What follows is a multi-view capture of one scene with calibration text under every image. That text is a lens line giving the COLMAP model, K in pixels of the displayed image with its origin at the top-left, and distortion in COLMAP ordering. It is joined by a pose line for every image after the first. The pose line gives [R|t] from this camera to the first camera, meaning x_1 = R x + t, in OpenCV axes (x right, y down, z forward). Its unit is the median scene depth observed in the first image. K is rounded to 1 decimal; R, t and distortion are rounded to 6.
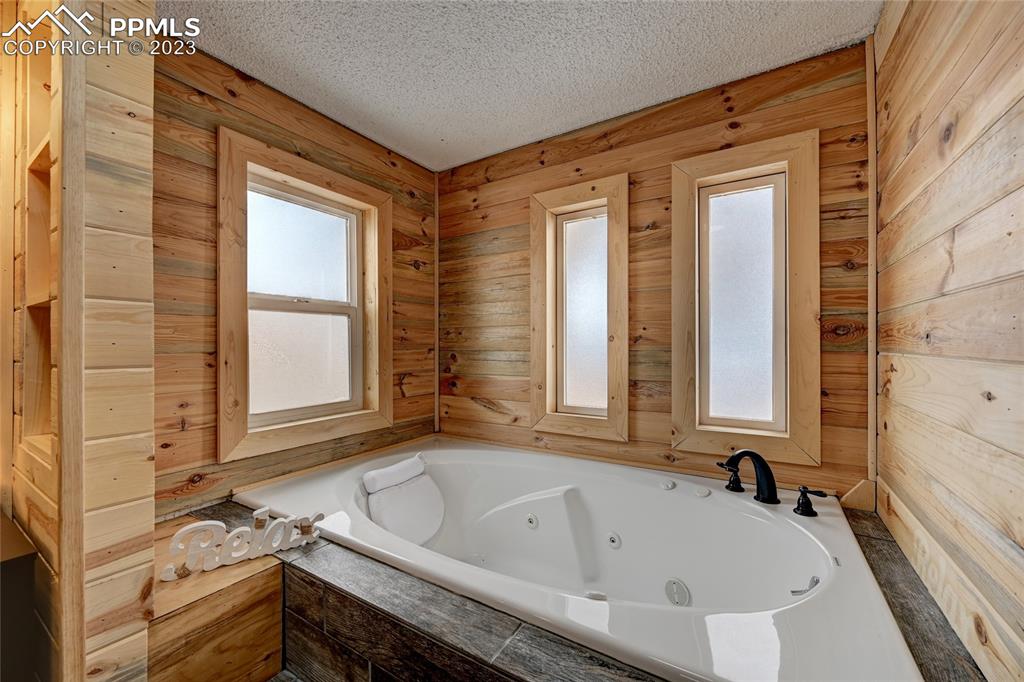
lens RADIAL K [[403.2, 0, 512.3], [0, 403.2, 344.5], [0, 0, 1]] dist [-0.001793, 0.000258]
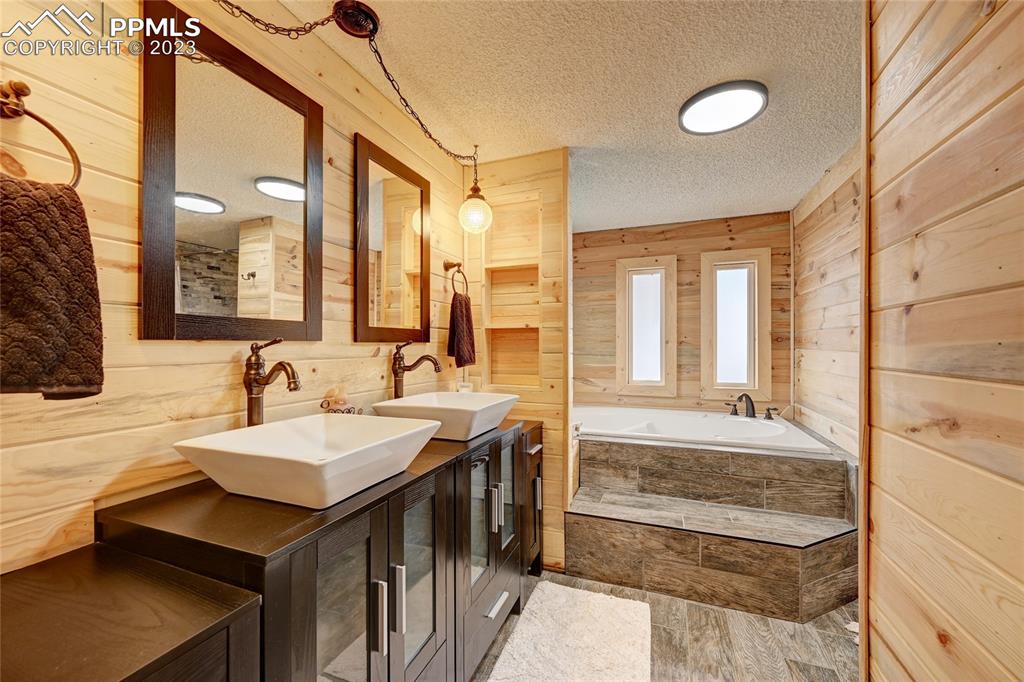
lens RADIAL K [[403.2, 0, 512.3], [0, 403.2, 344.5], [0, 0, 1]] dist [-0.001793, 0.000258]
pose [[0.982093, 0.002587, 0.188377, -0.878339], [-0.002291, 0.999996, -0.001792, 0.000253], [-0.188380, 0.001328, 0.982095, -0.755879]]
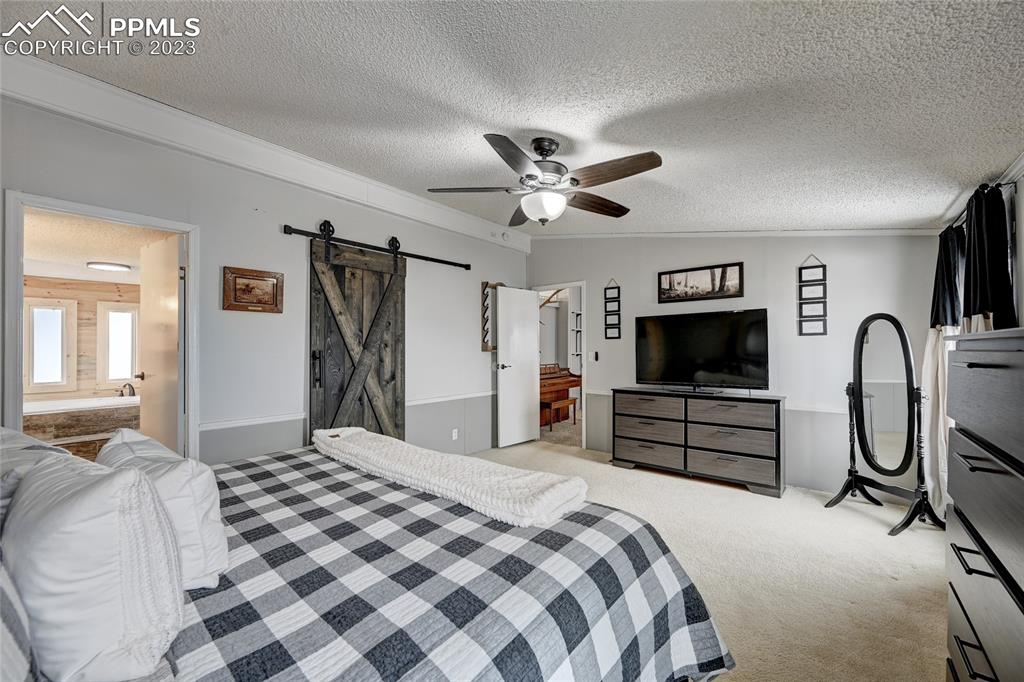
lens RADIAL K [[403.2, 0, 512.3], [0, 403.2, 344.5], [0, 0, 1]] dist [-0.001793, 0.000258]
pose [[0.136383, 0.007039, 0.990631, -2.352013], [0.000919, 0.999973, -0.007232, -0.078529], [-0.990656, 0.001897, 0.136372, -2.744311]]
